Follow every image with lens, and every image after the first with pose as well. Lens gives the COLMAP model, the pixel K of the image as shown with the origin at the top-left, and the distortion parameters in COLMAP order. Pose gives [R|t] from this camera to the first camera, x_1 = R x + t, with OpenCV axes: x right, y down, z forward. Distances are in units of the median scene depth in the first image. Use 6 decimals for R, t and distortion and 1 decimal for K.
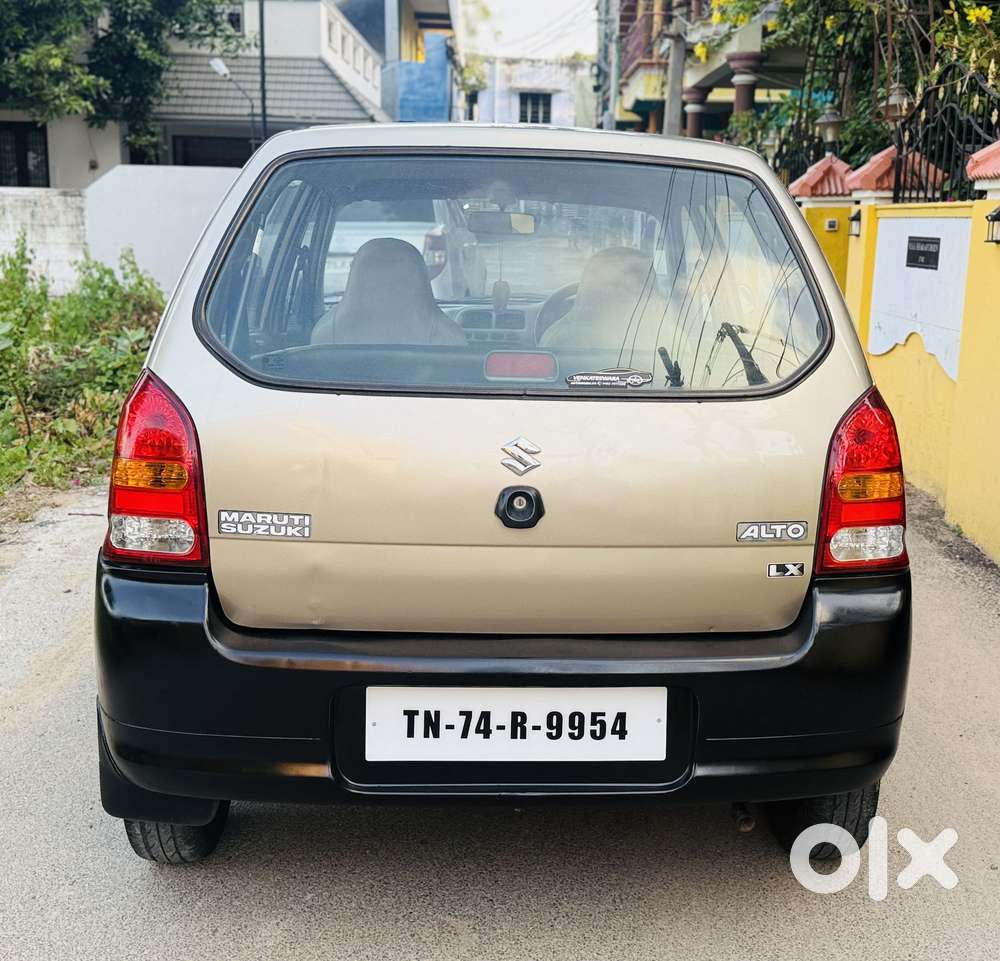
lens RADIAL K [[1377.7, 0, 510.8], [0, 1377.7, 485.2], [0, 0, 1]] dist [0.065365, 0.000000]
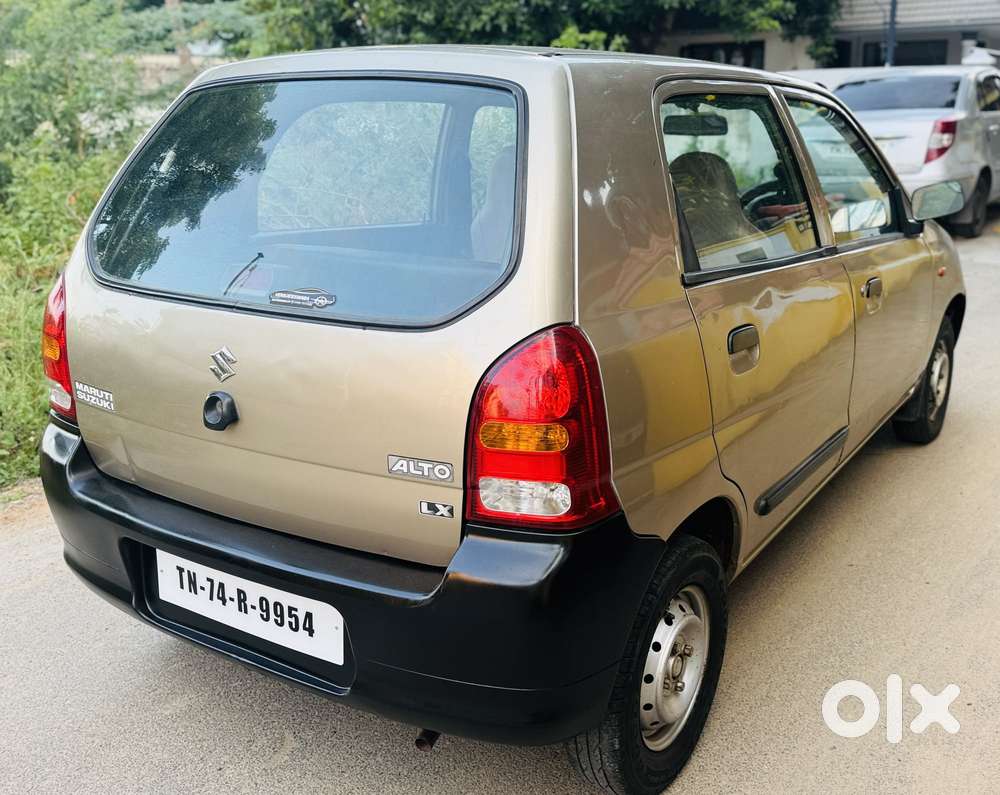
lens RADIAL K [[1047.9, 0, 498.2], [0, 1047.9, 405.1], [0, 0, 1]] dist [-0.039133, 0.000000]
pose [[0.824087, 0.132018, -0.550865, 0.623174], [-0.083618, 0.990161, 0.112206, -0.096227], [0.560258, -0.046405, 0.827017, 0.423088]]
